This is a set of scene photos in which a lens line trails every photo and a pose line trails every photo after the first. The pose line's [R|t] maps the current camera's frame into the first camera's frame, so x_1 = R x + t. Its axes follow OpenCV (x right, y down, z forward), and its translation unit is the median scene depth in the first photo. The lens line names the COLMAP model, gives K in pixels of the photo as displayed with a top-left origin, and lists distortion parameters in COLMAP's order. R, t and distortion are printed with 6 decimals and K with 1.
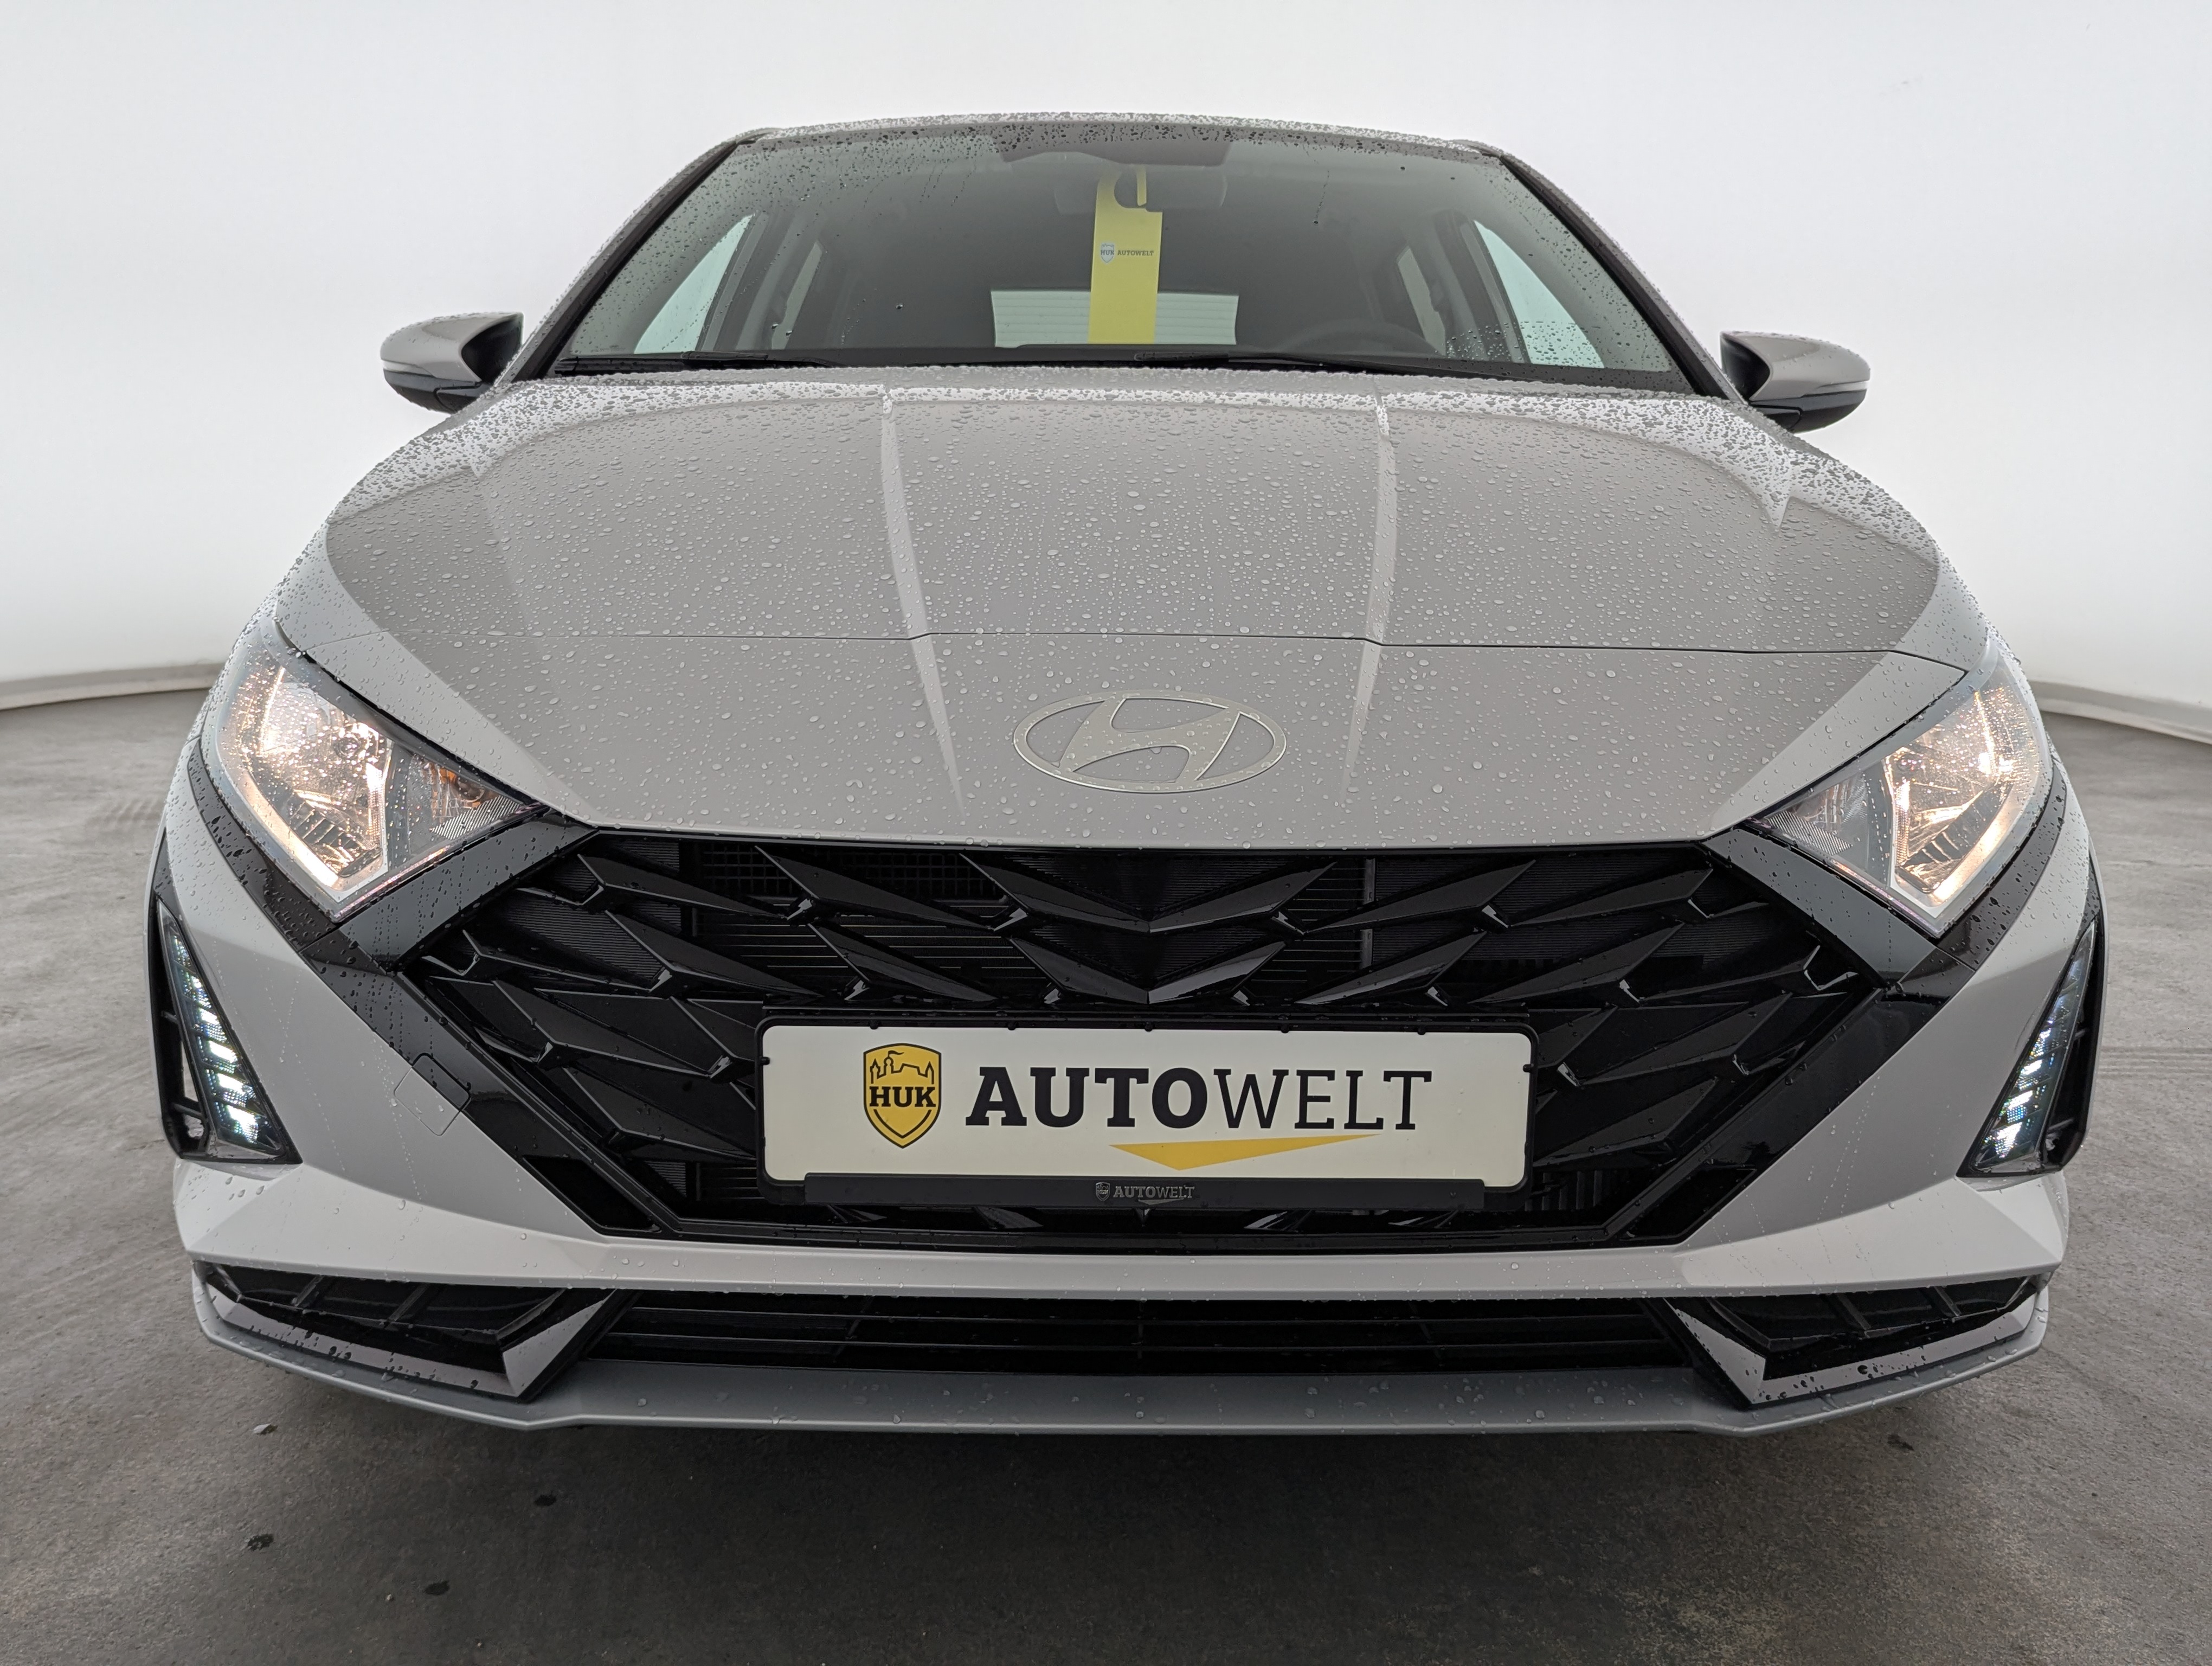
lens RADIAL K [[1987.2, 0, 1132.8], [0, 1987.2, 822.1], [0, 0, 1]] dist [0.041291, -0.024230]
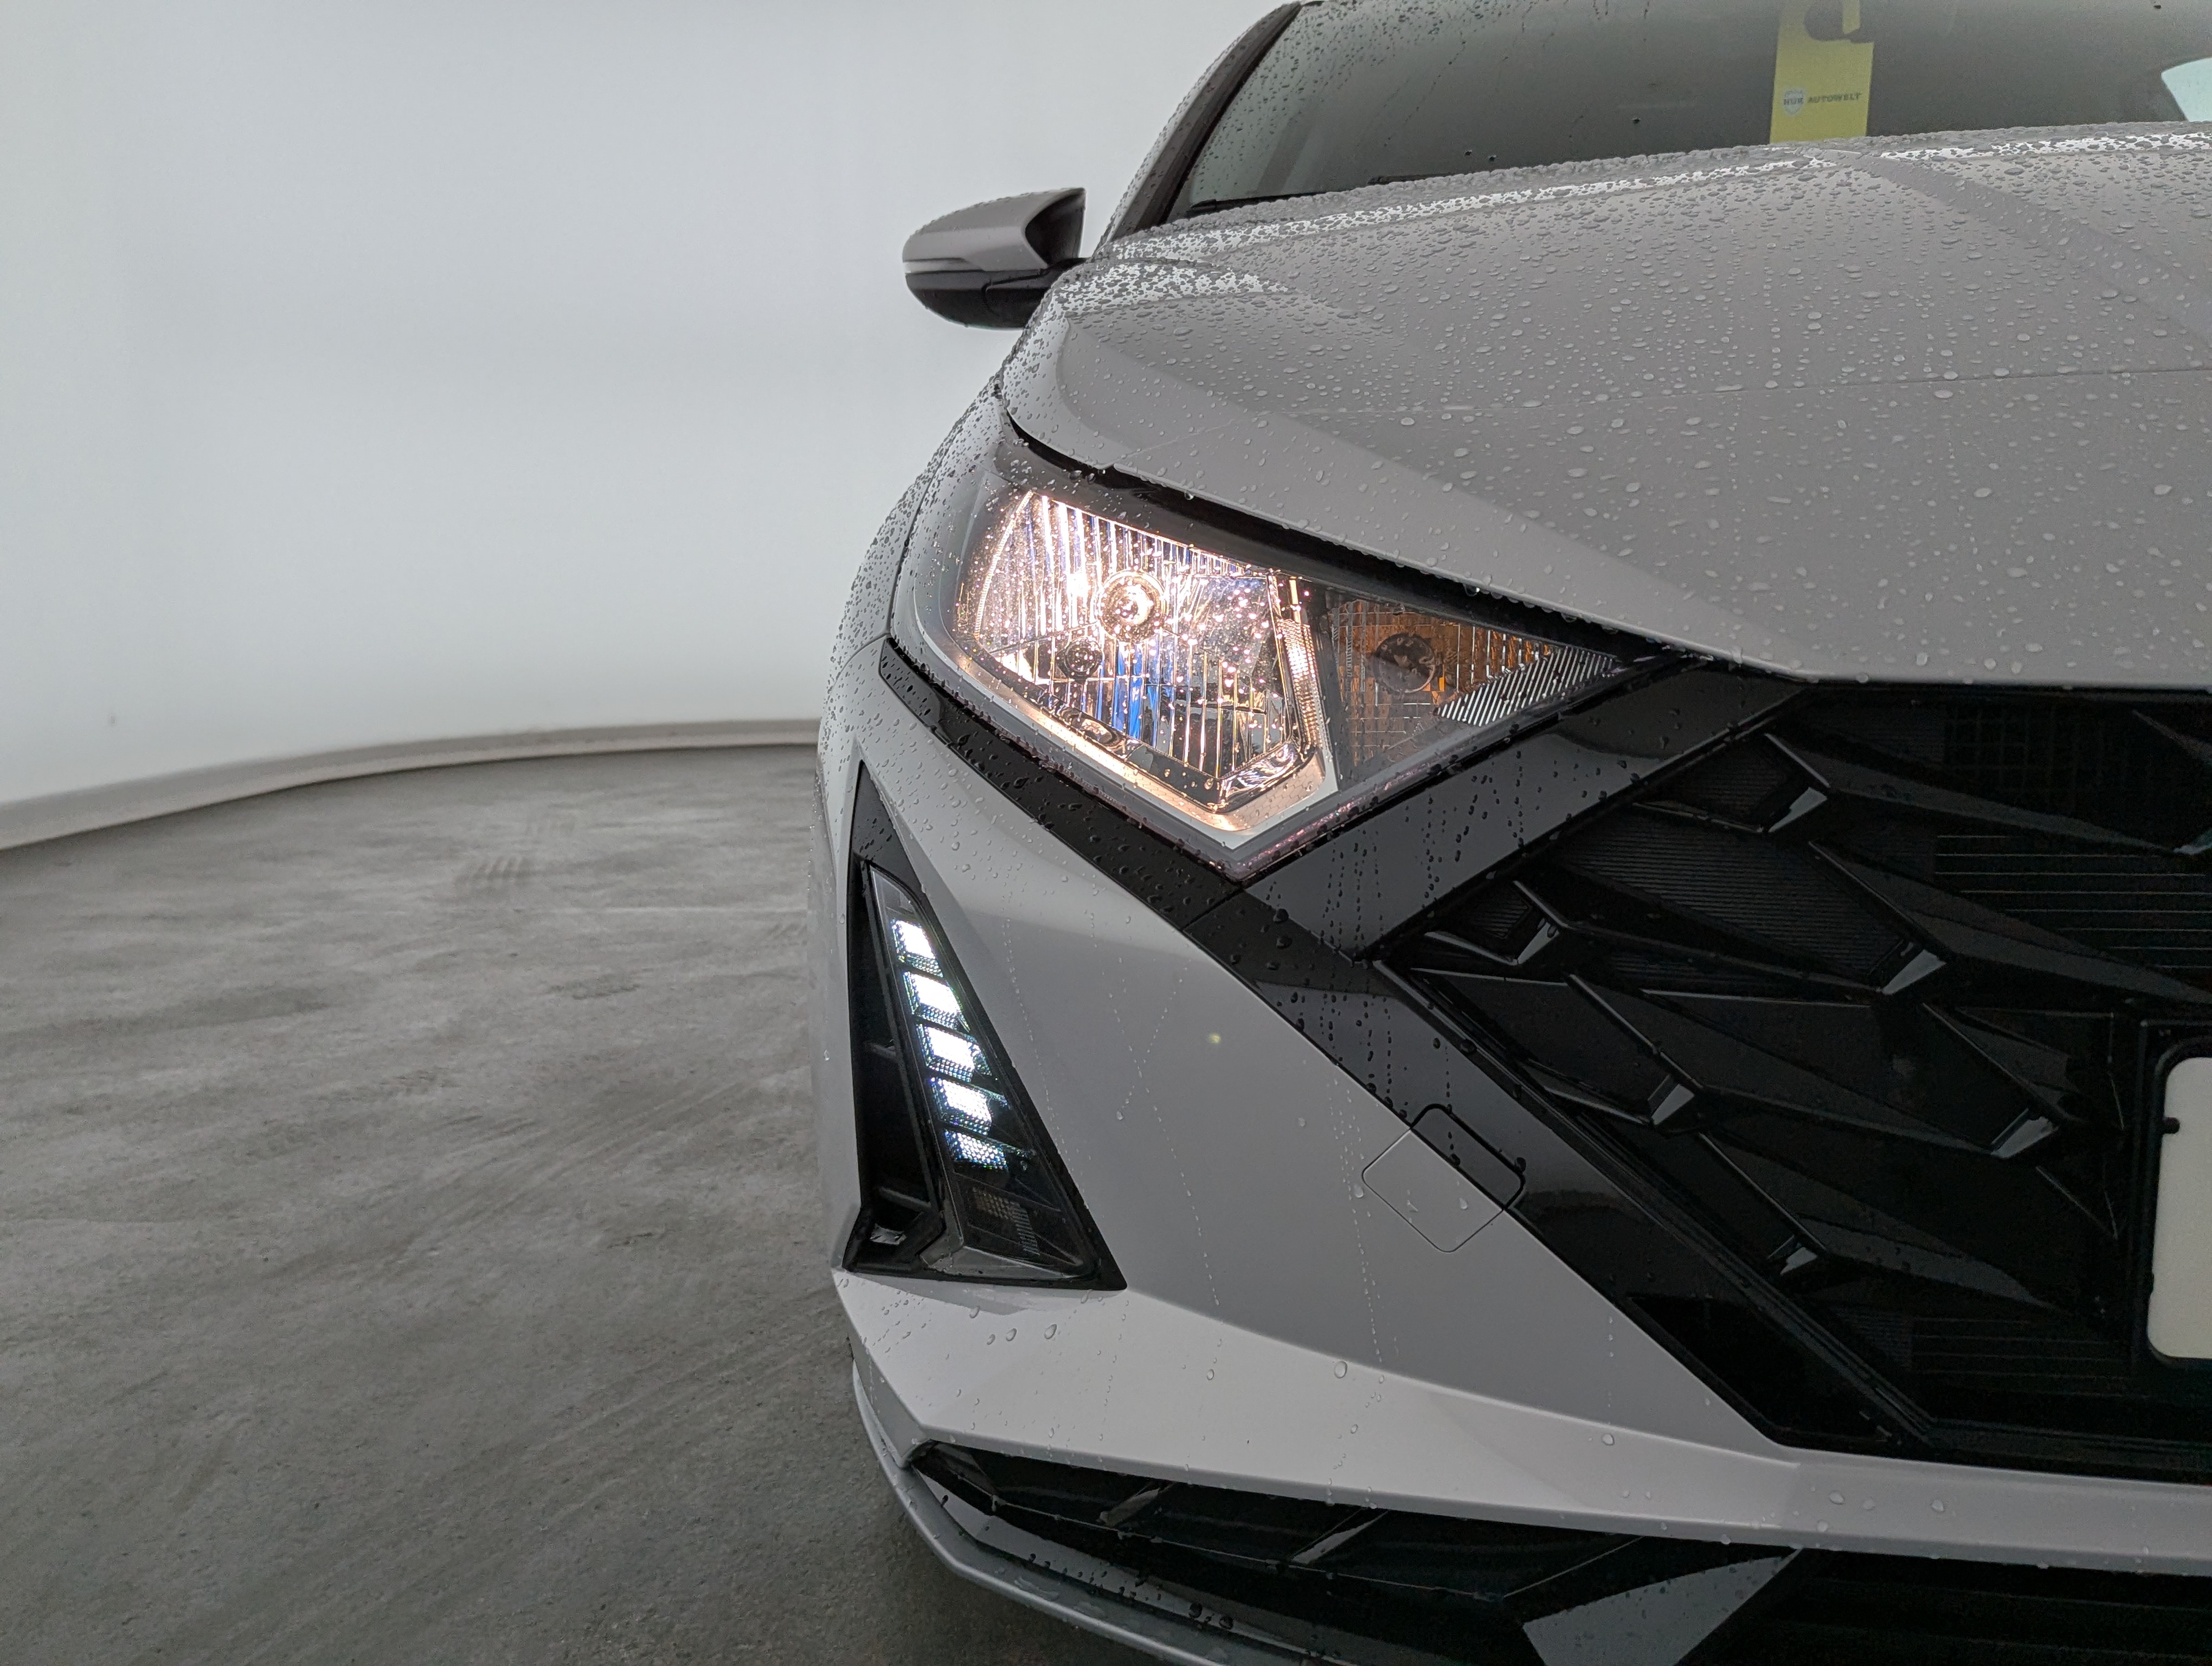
lens RADIAL K [[1987.2, 0, 1132.8], [0, 1987.2, 822.1], [0, 0, 1]] dist [0.041291, -0.024230]
pose [[0.993409, -0.009600, -0.114224, -0.373341], [0.004290, 0.998902, -0.046647, 0.061686], [0.114546, 0.045850, 0.992359, 0.427452]]
